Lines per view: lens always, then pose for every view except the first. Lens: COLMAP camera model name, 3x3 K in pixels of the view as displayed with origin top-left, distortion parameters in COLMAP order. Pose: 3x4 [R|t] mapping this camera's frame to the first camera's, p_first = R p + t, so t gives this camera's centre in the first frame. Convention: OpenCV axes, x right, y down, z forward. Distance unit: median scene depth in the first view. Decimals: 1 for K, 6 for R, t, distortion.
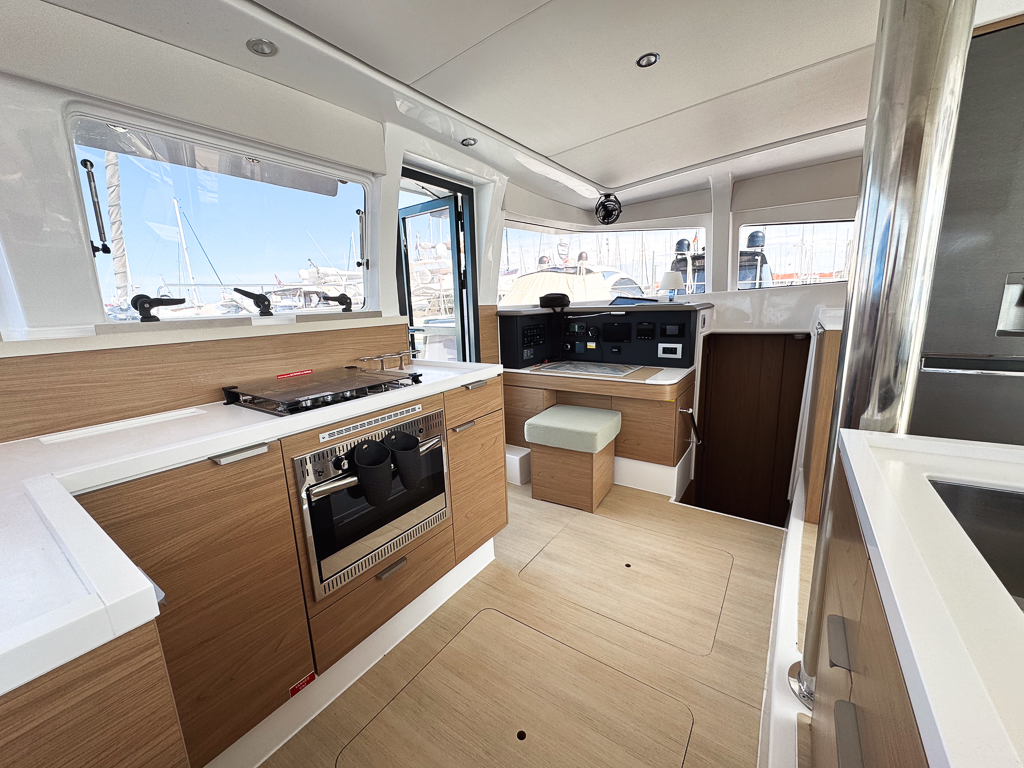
lens RADIAL K [[406.1, 0, 511.1], [0, 406.1, 383.7], [0, 0, 1]] dist [-0.000288, -0.000537]
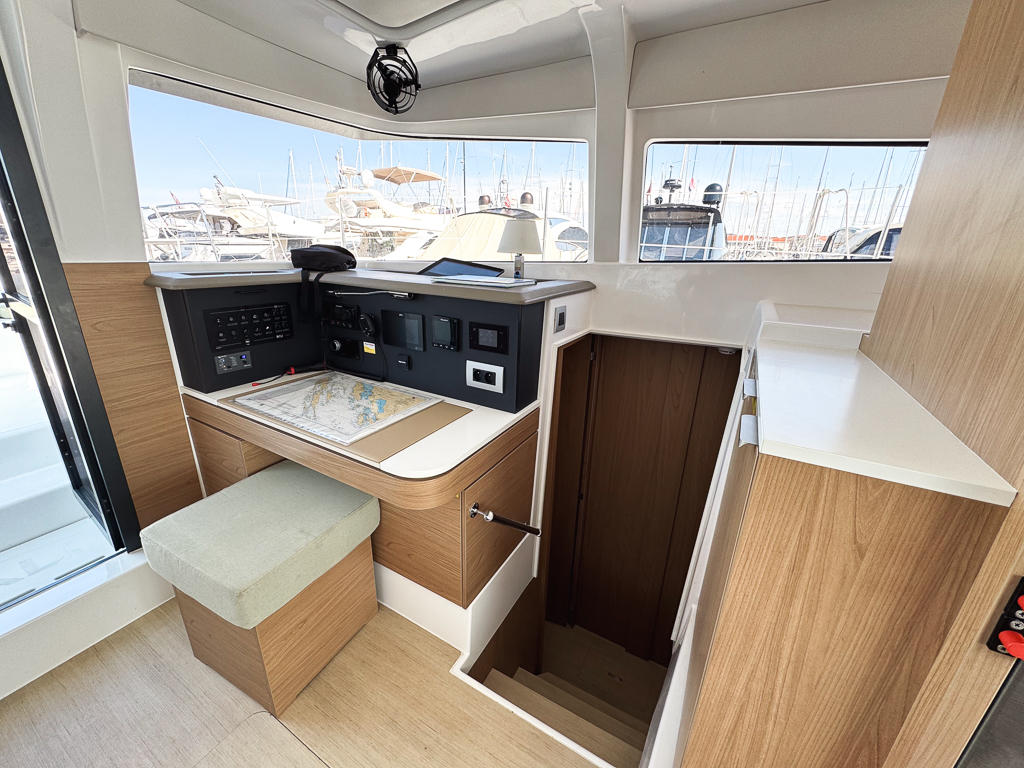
lens RADIAL K [[406.1, 0, 507.9], [0, 406.1, 381.5], [0, 0, 1]] dist [-0.000288, -0.000537]
pose [[0.994354, 0.036856, 0.099506, 0.510791], [-0.048848, 0.991461, 0.120913, -0.192512], [-0.094200, -0.125091, 0.987663, 0.668971]]
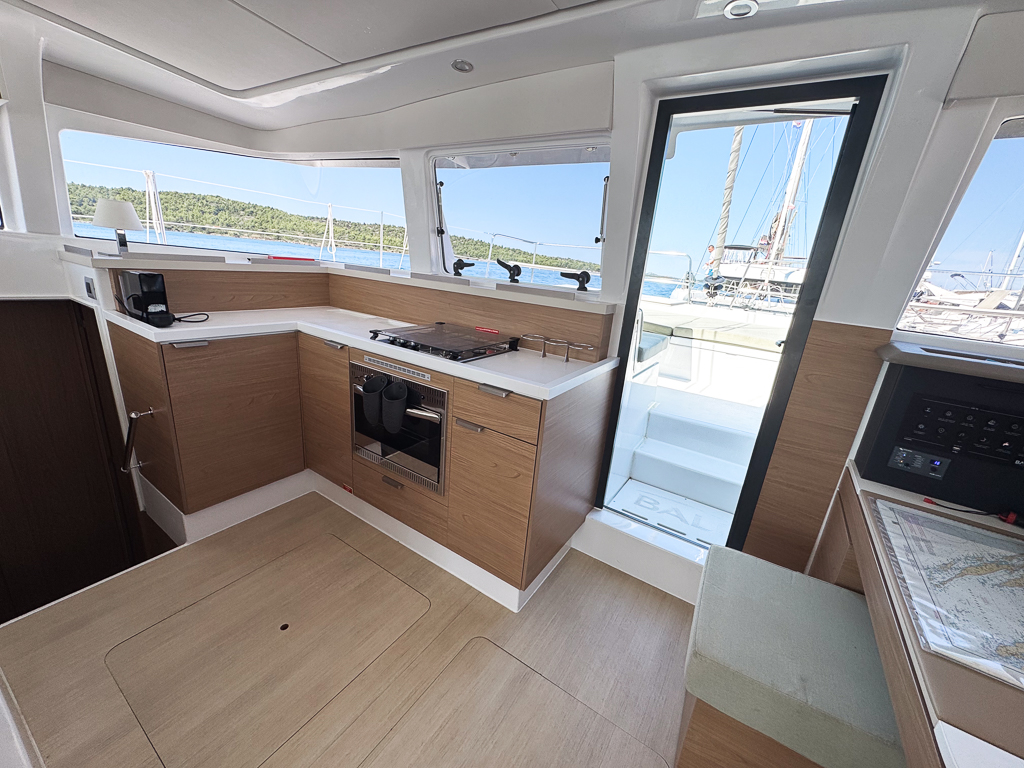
lens RADIAL K [[406.1, 0, 509.9], [0, 406.1, 384.3], [0, 0, 1]] dist [-0.000288, -0.000537]
pose [[0.023671, 0.331916, -0.943012, 0.585170], [-0.280532, 0.907582, 0.312404, -0.235033], [0.959553, 0.257150, 0.114596, 0.804200]]
